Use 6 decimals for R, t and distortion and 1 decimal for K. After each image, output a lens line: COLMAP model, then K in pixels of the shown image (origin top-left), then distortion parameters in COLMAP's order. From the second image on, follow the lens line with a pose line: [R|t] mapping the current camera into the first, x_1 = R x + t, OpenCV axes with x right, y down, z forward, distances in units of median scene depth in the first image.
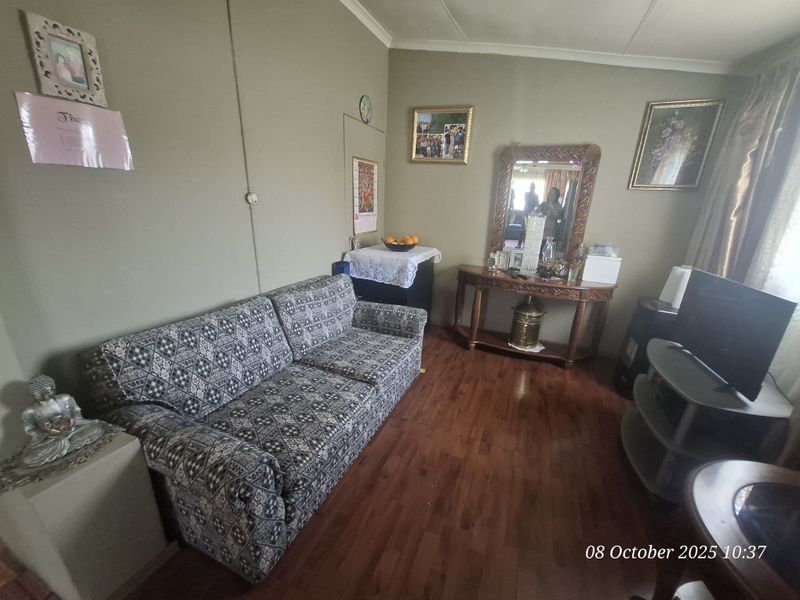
lens RADIAL K [[316.9, 0, 404.0], [0, 316.9, 306.6], [0, 0, 1]] dist [-0.001595, -0.000009]
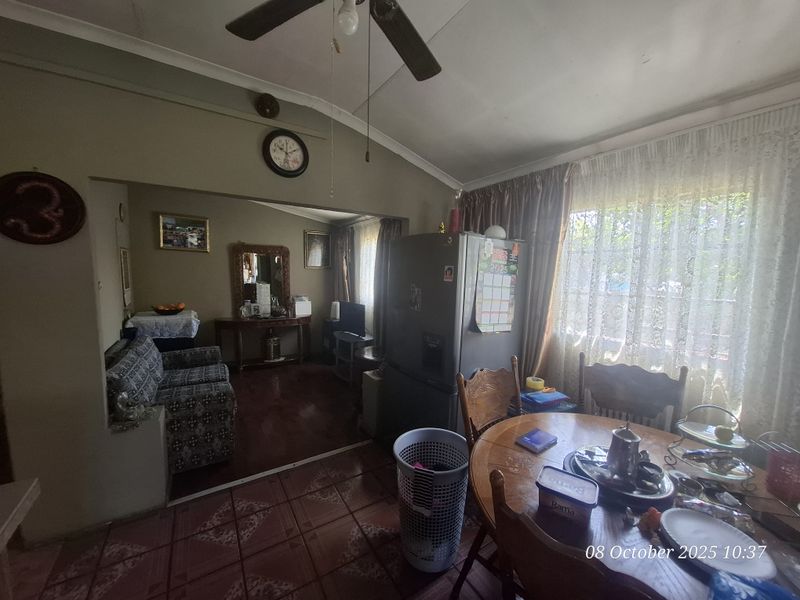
lens RADIAL K [[316.9, 0, 403.4], [0, 316.9, 302.1], [0, 0, 1]] dist [-0.001595, -0.000009]
pose [[0.568889, -0.107477, 0.815361, -0.563295], [0.264188, 0.962760, -0.057421, 0.112520], [-0.778826, 0.248075, 0.576098, -0.558442]]
